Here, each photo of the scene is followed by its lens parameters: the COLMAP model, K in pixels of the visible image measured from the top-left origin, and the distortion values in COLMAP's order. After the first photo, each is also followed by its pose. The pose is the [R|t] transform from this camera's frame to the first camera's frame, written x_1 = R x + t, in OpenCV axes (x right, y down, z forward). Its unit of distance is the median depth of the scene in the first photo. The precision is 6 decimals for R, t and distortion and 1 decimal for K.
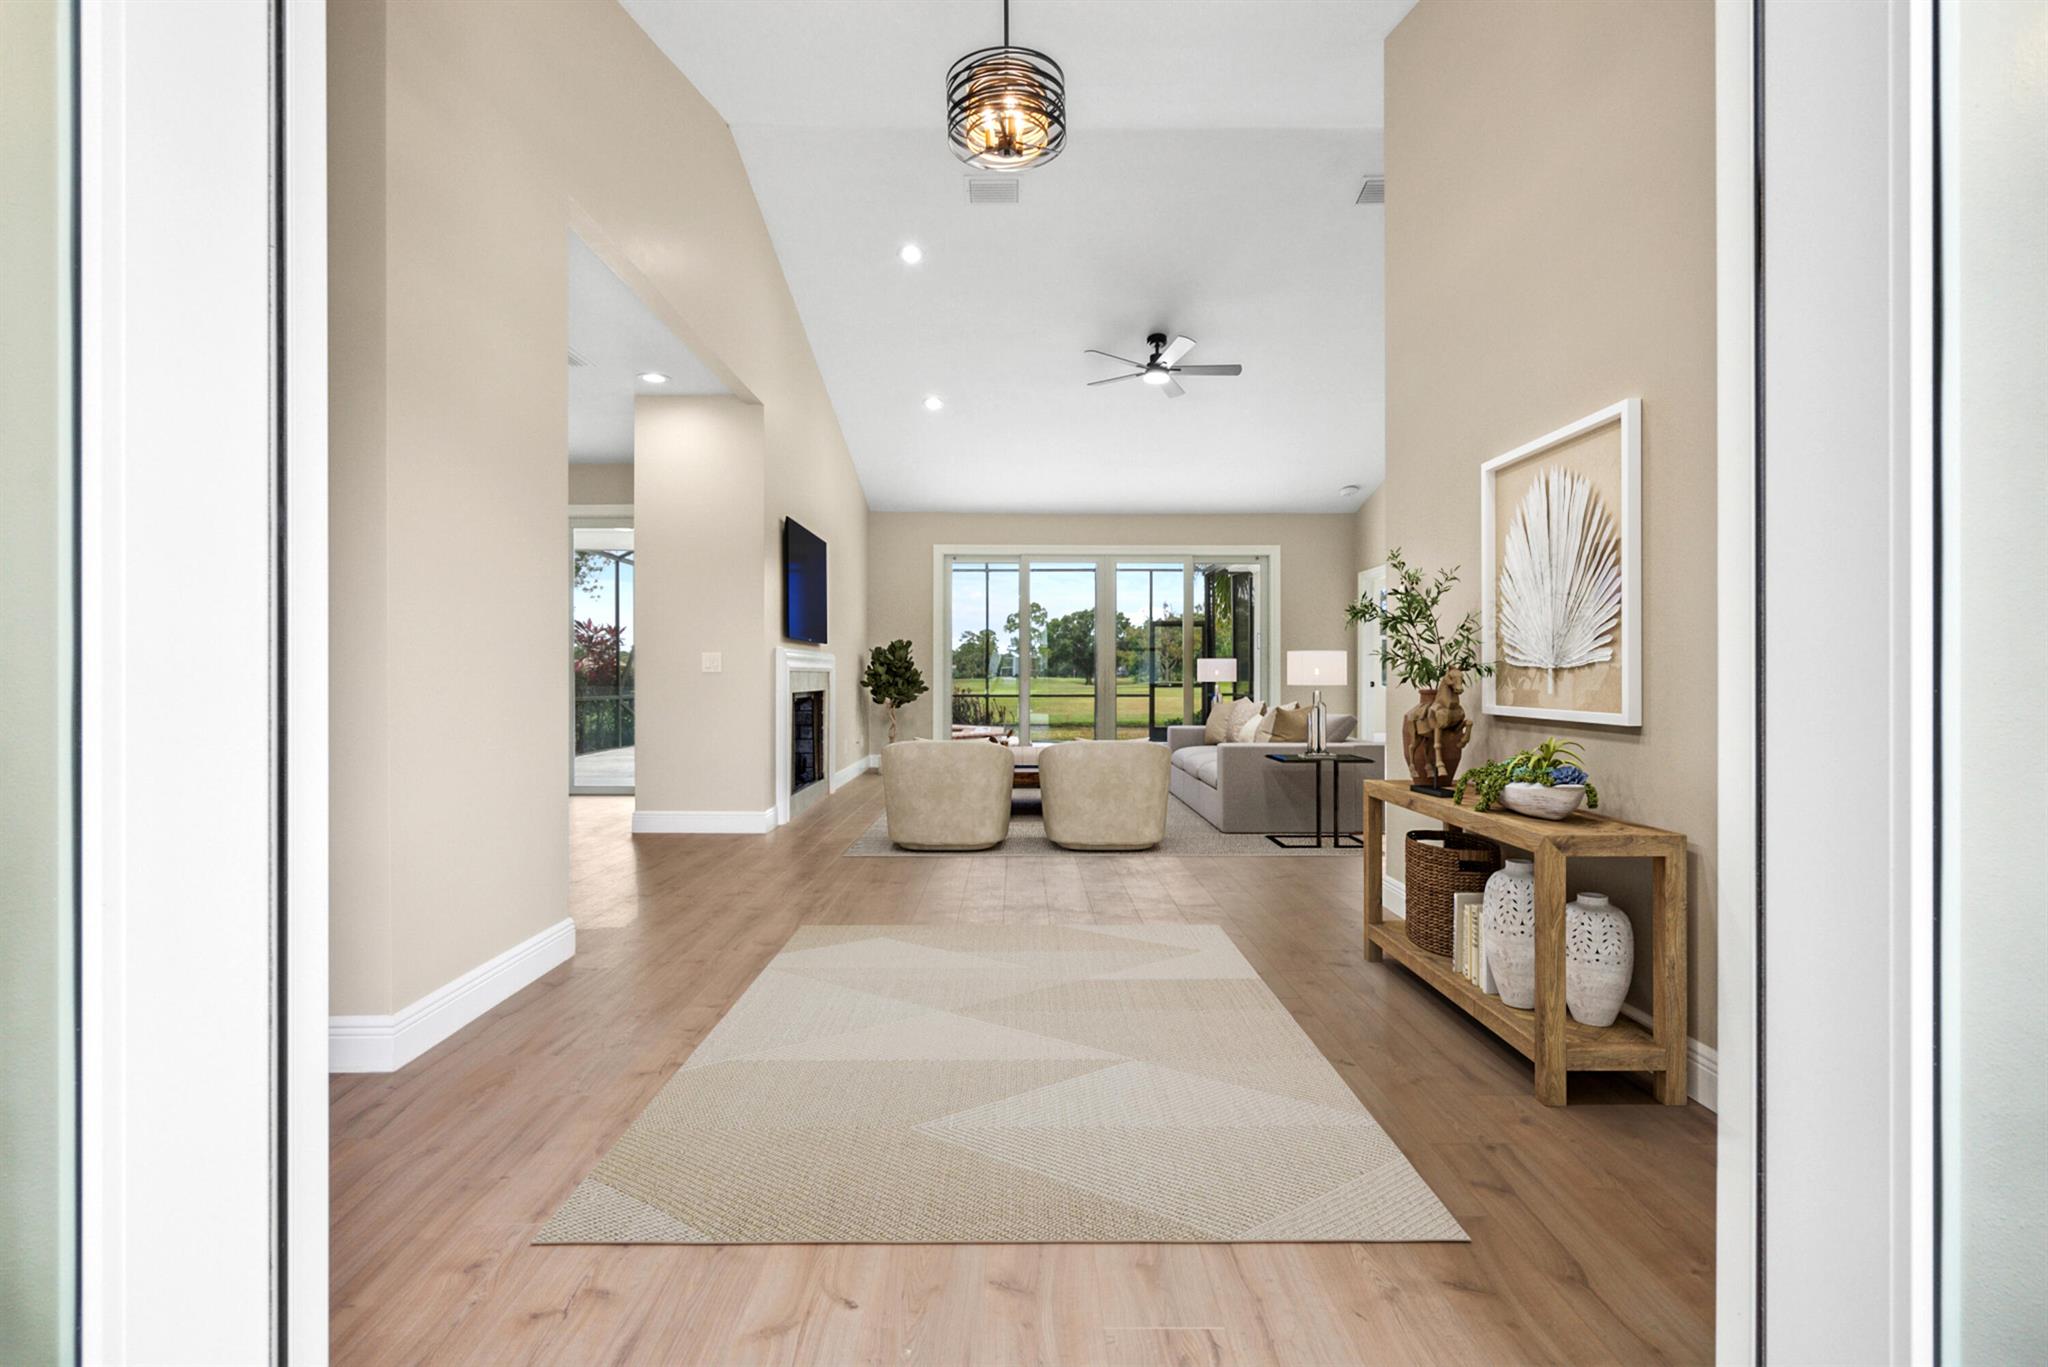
lens RADIAL K [[939.6, 0, 1031.7], [0, 939.6, 688.2], [0, 0, 1]] dist [-0.002658, -0.000014]
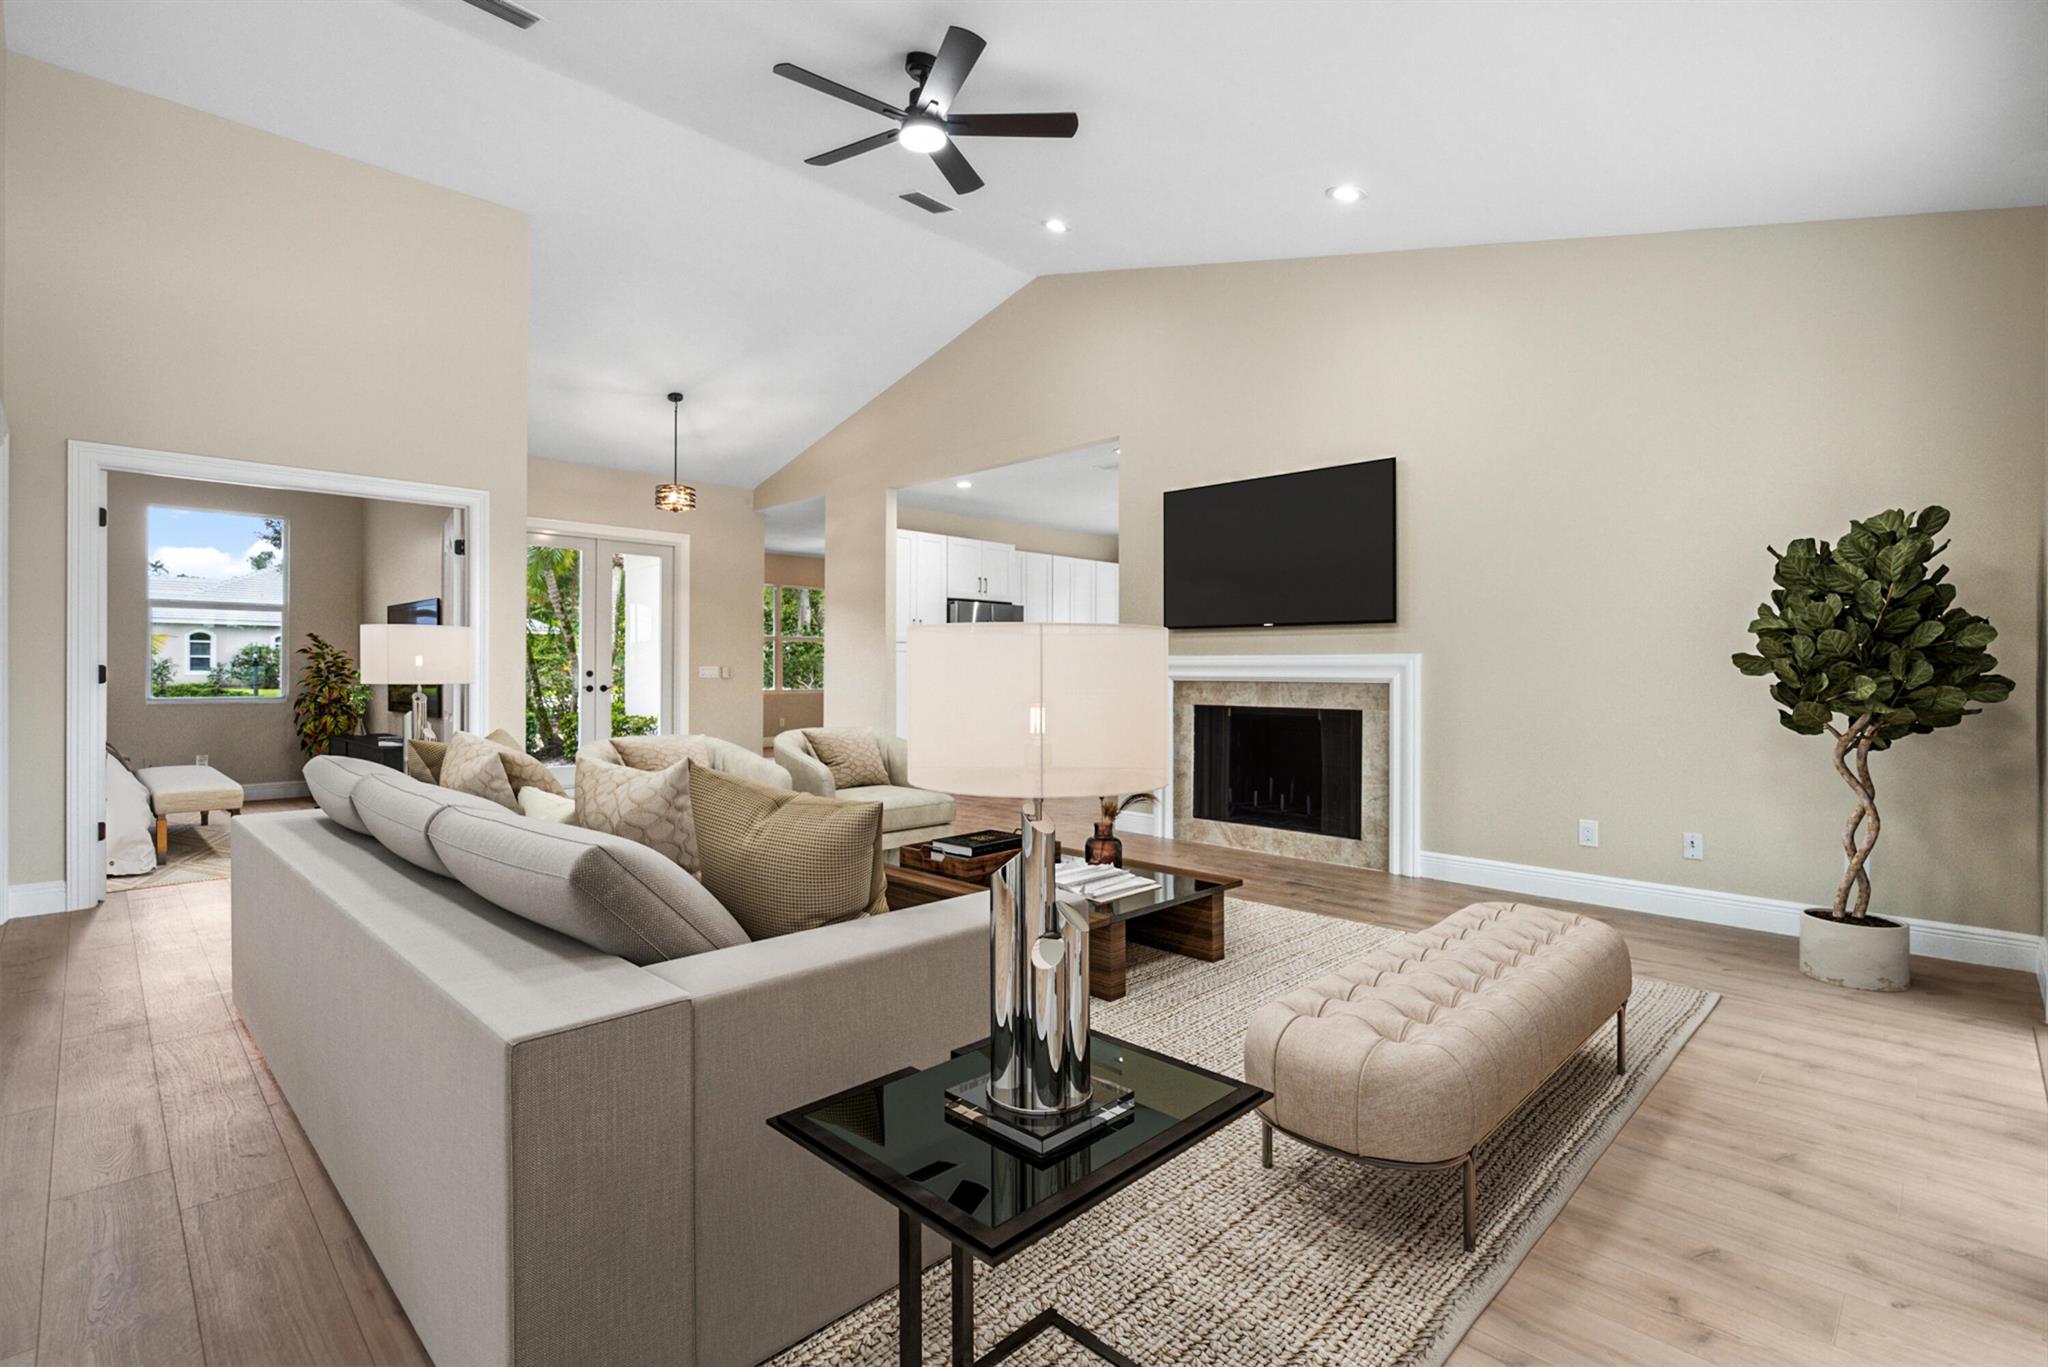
lens RADIAL K [[939.6, 0, 1089.1], [0, 939.6, 696.3], [0, 0, 1]] dist [-0.002658, -0.000014]
pose [[0.720935, 0.010040, -0.692930, -0.119083], [-0.005762, 0.999947, 0.008493, 0.003985], [0.692979, -0.002131, 0.720955, 0.628309]]
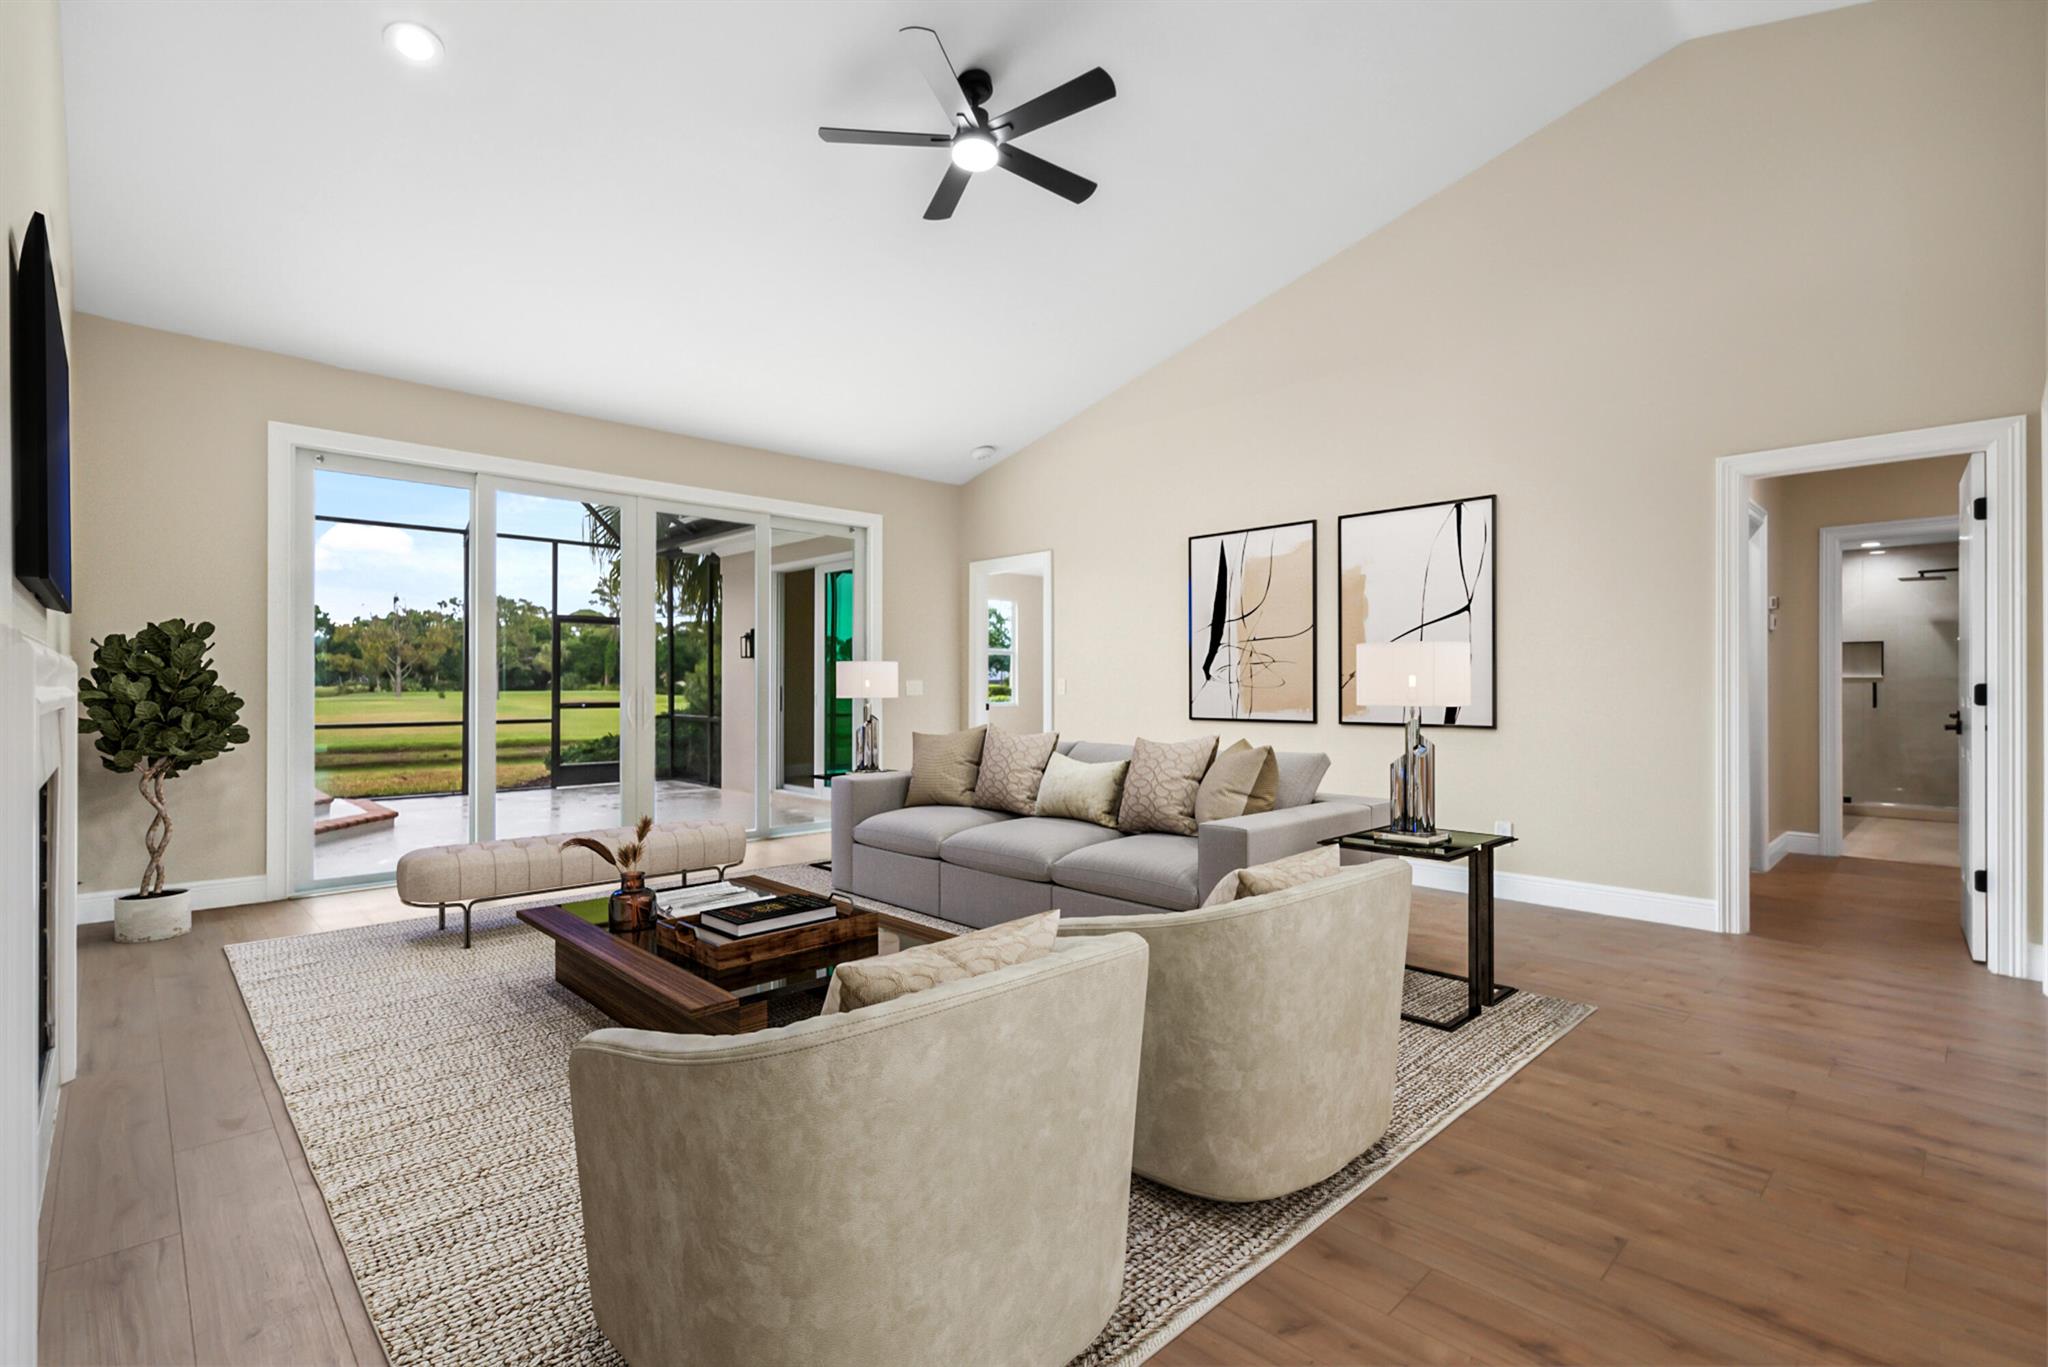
lens RADIAL K [[939.6, 0, 1012.1], [0, 939.6, 677.5], [0, 0, 1]] dist [-0.002658, -0.000014]
pose [[0.745850, 0.009319, 0.666049, -0.142538], [0.004967, 0.999797, -0.019551, -0.014848], [-0.666095, 0.017890, 0.745652, 0.421624]]
